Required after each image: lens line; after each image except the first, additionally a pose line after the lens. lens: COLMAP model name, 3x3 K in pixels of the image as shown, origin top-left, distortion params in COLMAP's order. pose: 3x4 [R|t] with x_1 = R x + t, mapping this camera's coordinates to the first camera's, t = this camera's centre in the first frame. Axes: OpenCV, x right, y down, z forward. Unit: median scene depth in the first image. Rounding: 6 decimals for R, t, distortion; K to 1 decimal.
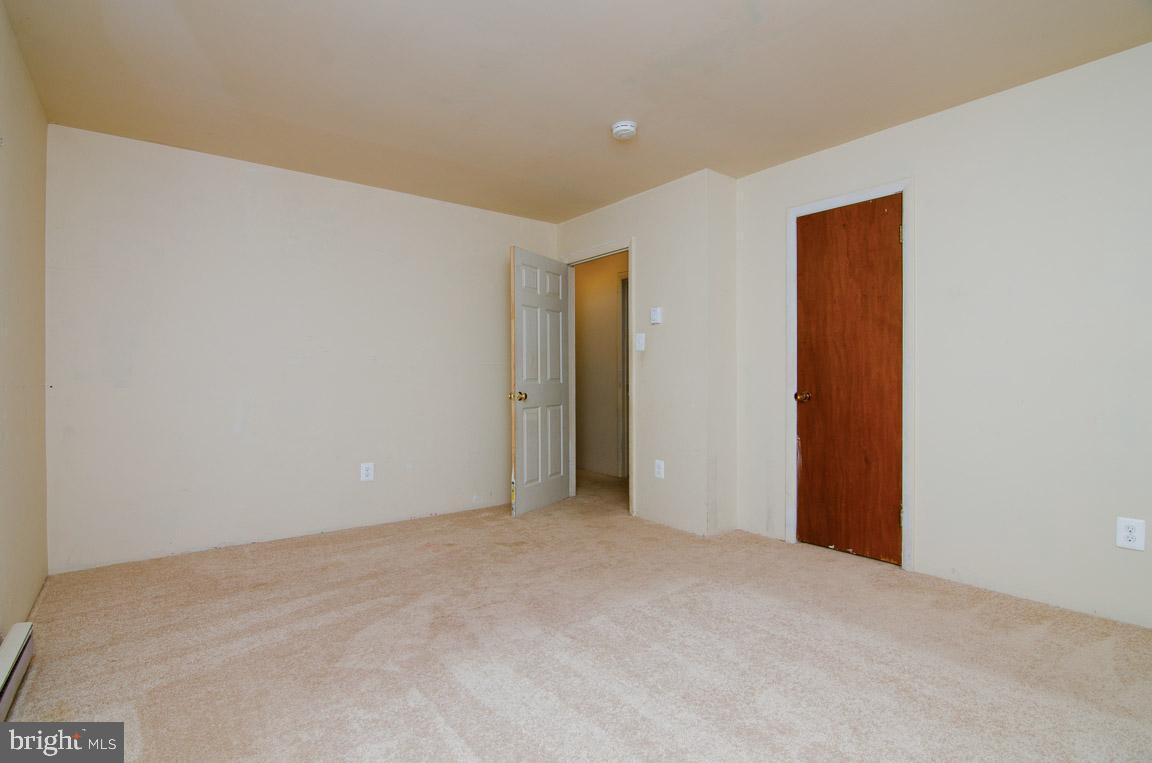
lens RADIAL K [[550.7, 0, 579.7], [0, 550.7, 378.8], [0, 0, 1]] dist [-0.001967, 0.000069]
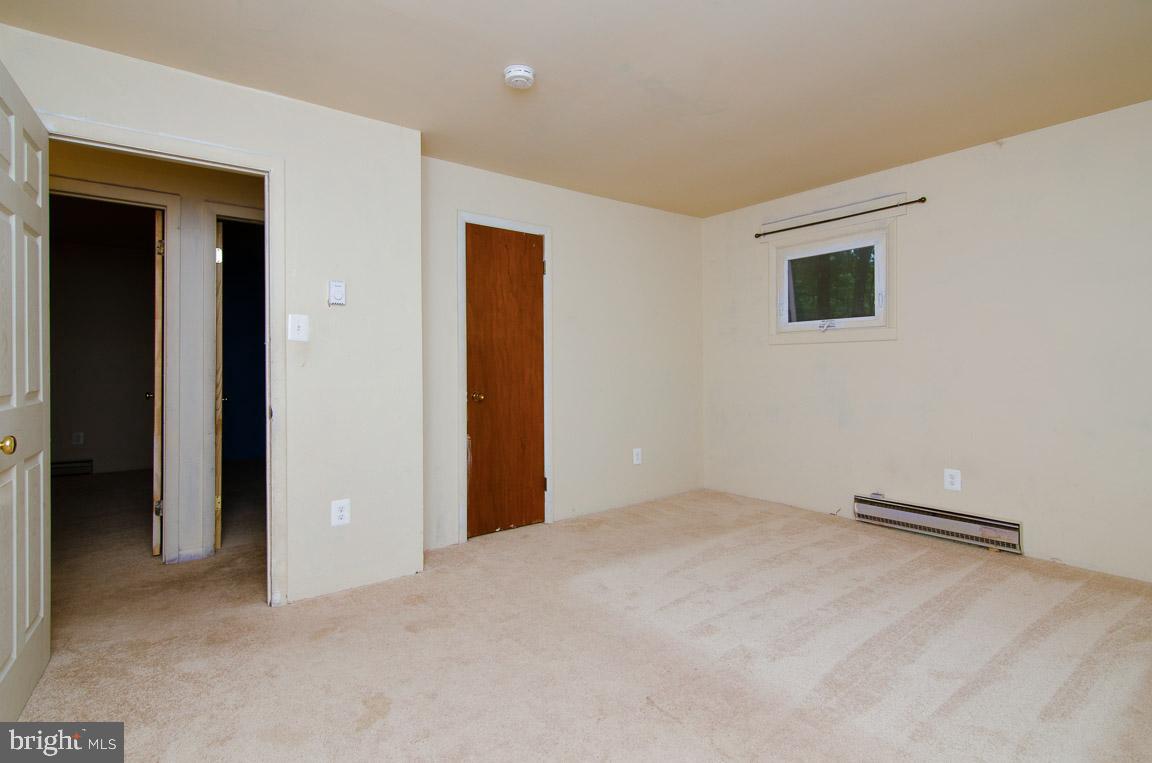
lens RADIAL K [[561.8, 0, 559.8], [0, 561.8, 371.6], [0, 0, 1]] dist [-0.002058, -0.000657]
pose [[0.019117, -0.000705, 0.999817, -0.685162], [0.017257, 0.999851, 0.000375, -0.013752], [-0.999668, 0.017246, 0.019126, 0.856131]]
